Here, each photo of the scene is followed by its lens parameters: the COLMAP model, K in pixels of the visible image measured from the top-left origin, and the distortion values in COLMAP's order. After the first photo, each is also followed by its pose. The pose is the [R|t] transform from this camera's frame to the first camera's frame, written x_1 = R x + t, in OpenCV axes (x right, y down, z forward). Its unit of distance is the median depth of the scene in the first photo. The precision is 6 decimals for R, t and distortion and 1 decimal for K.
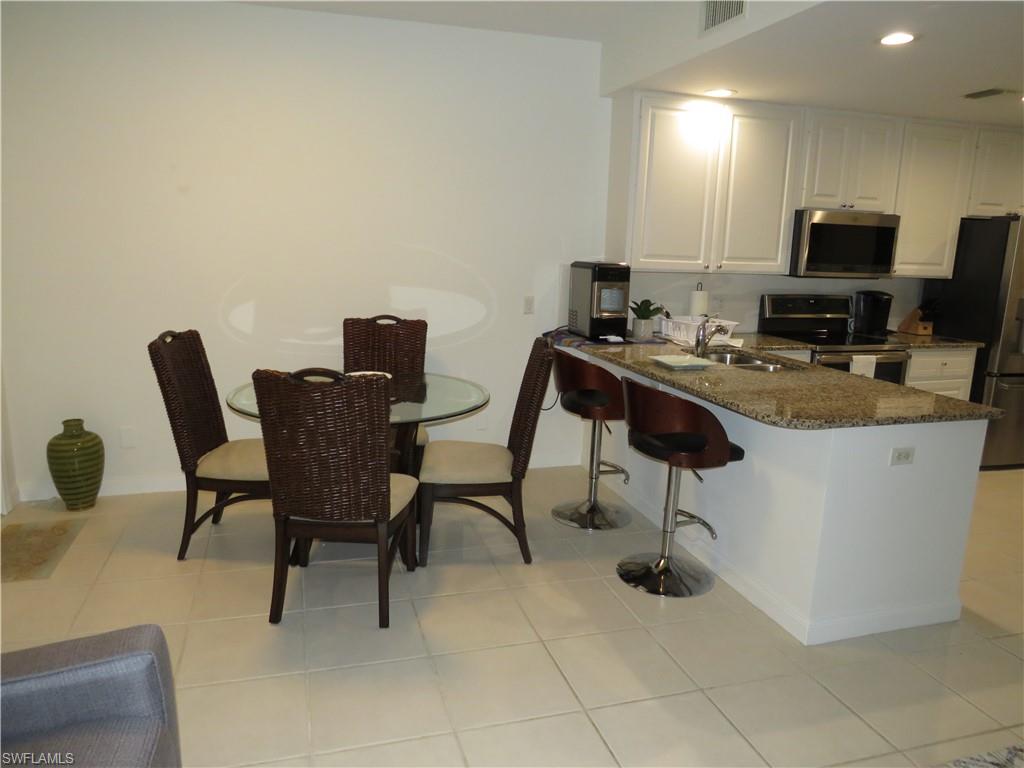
lens RADIAL K [[735.6, 0, 512.0], [0, 735.6, 384.0], [0, 0, 1]] dist [0.000318, -0.000699]
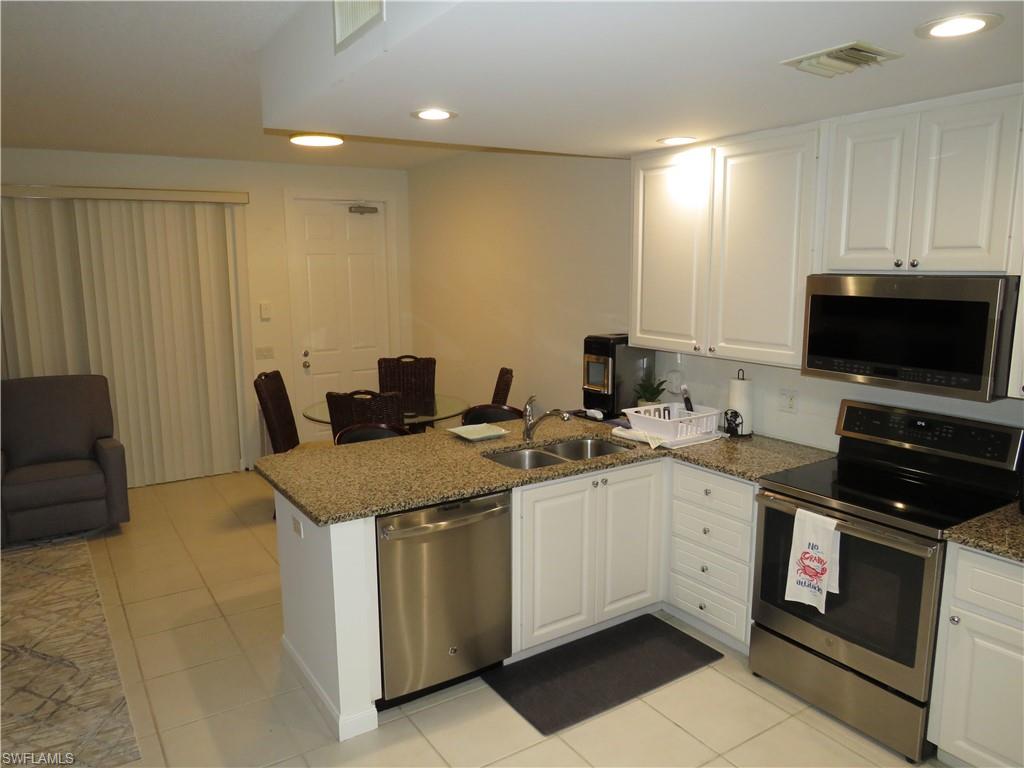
lens RADIAL K [[735.6, 0, 512.0], [0, 735.6, 384.0], [0, 0, 1]] dist [0.000318, -0.000699]
pose [[0.284136, 0.124844, -0.950621, 1.038953], [-0.175137, 0.981563, 0.076560, -0.157460], [0.942653, 0.144736, 0.300762, 0.610914]]
